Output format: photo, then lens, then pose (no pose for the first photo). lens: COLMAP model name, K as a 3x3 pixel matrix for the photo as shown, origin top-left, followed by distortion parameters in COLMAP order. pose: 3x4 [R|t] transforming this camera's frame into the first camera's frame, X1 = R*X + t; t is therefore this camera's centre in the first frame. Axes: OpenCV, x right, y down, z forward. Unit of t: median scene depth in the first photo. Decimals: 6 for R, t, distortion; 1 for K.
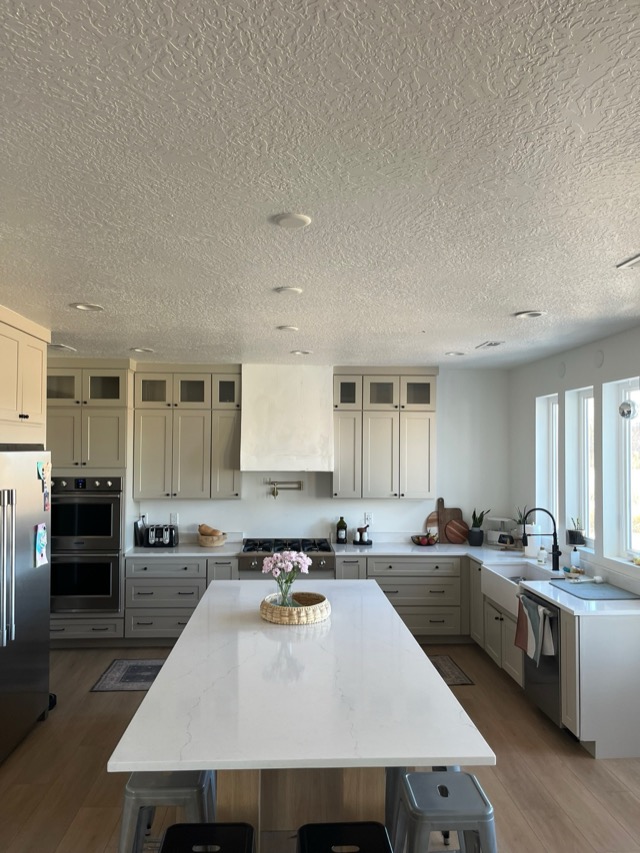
lens RADIAL K [[654.2, 0, 320.0], [0, 654.2, 426.5], [0, 0, 1]] dist [0.018476, -0.014662]
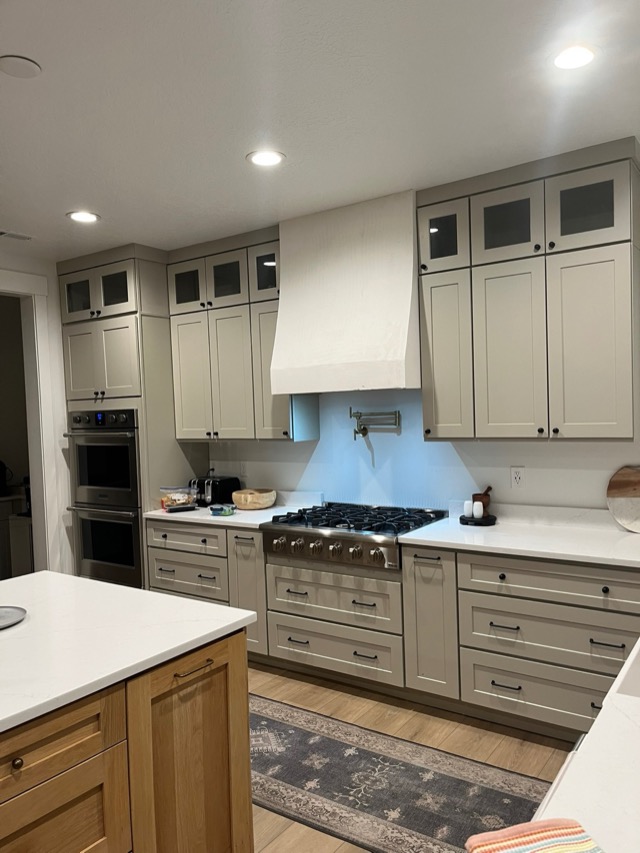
lens RADIAL K [[654.2, 0, 320.0], [0, 654.2, 426.5], [0, 0, 1]] dist [0.018476, -0.014662]
pose [[0.770955, -0.015493, -0.636701, 0.302921], [0.060911, 0.996915, 0.049497, 0.068533], [0.633970, -0.076943, 0.769520, 0.530984]]
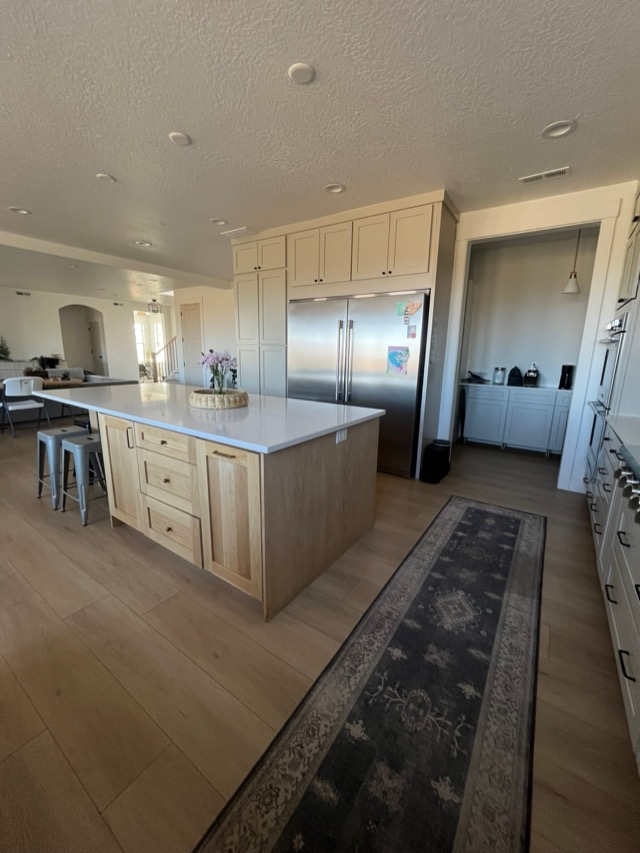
lens RADIAL K [[343.9, 0, 320.0], [0, 343.9, 426.5], [0, 0, 1]] dist [-0.002264, -0.000355]
pose [[-0.614011, 0.148332, -0.775234, 0.215962], [-0.005191, 0.981403, 0.191891, 0.123141], [0.789280, 0.121847, -0.601822, 0.919010]]
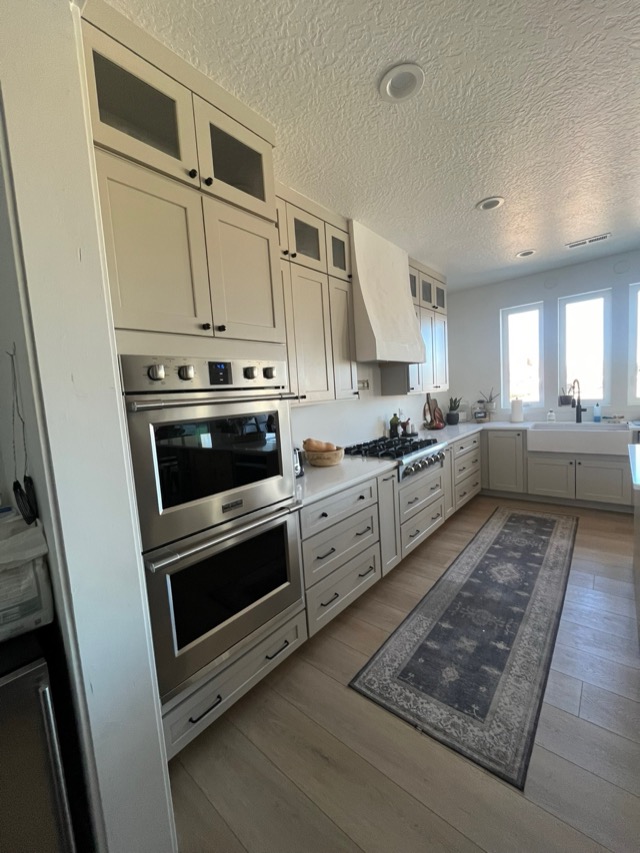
lens RADIAL K [[343.9, 0, 320.0], [0, 343.9, 426.5], [0, 0, 1]] dist [-0.002264, -0.000355]
pose [[0.691819, -0.123630, 0.711409, -0.456221], [0.058716, 0.991603, 0.115224, 0.093474], [-0.719680, -0.037943, 0.693268, 0.740564]]
